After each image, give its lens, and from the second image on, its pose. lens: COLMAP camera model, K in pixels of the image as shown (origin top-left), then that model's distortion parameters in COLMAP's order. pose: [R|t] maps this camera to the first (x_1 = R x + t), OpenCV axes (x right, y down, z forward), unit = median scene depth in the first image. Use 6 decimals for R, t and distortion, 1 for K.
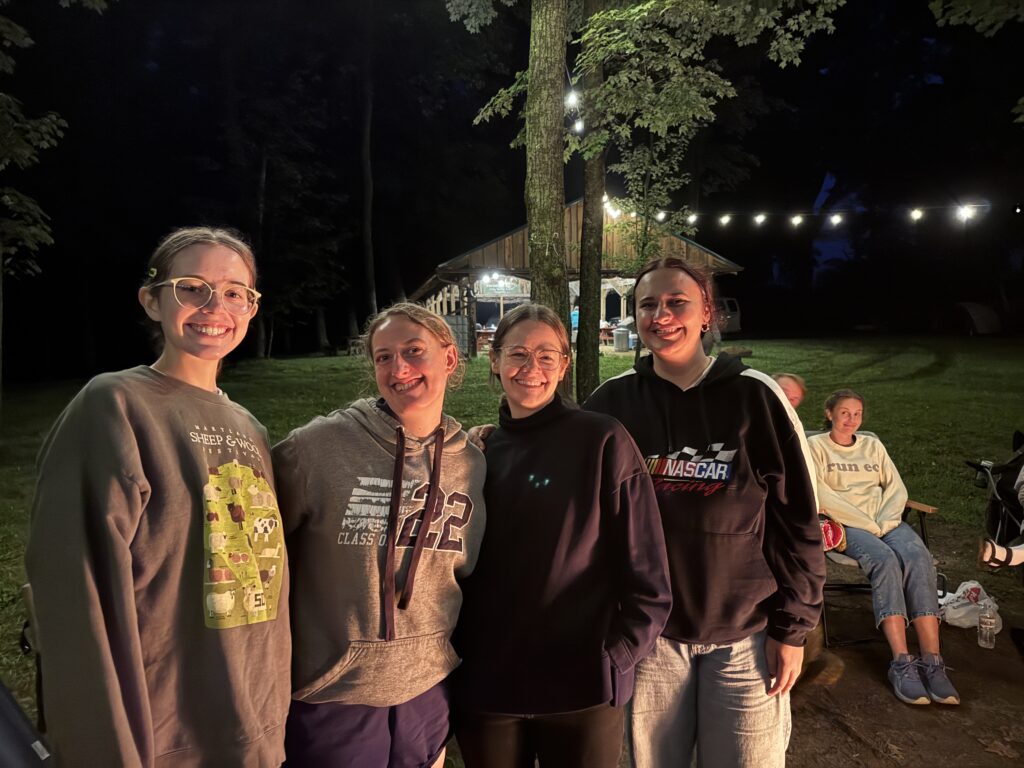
lens RADIAL K [[730.1, 0, 510.5], [0, 730.1, 382.7], [0, 0, 1]] dist [0.006653, -0.004467]
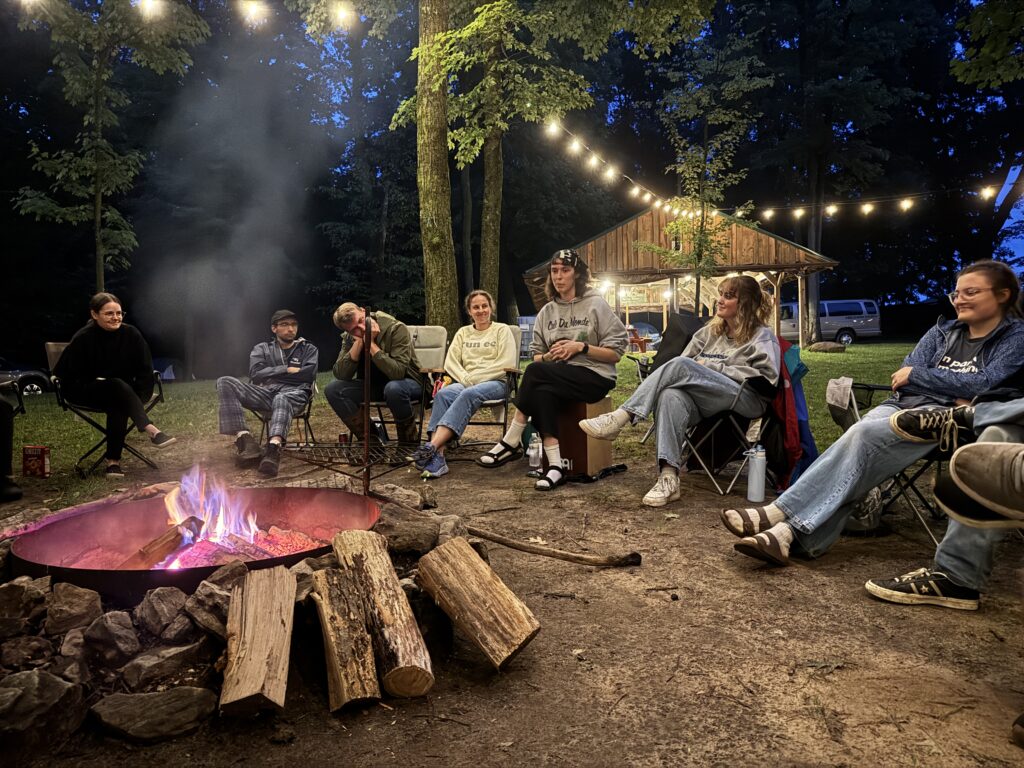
lens RADIAL K [[730.1, 0, 514.9], [0, 730.1, 385.2], [0, 0, 1]] dist [0.006653, -0.004467]
pose [[0.967033, -0.001577, -0.254647, 0.191641], [-0.006328, 0.999523, -0.030223, 0.050947], [0.254573, 0.030838, 0.966562, -0.064932]]
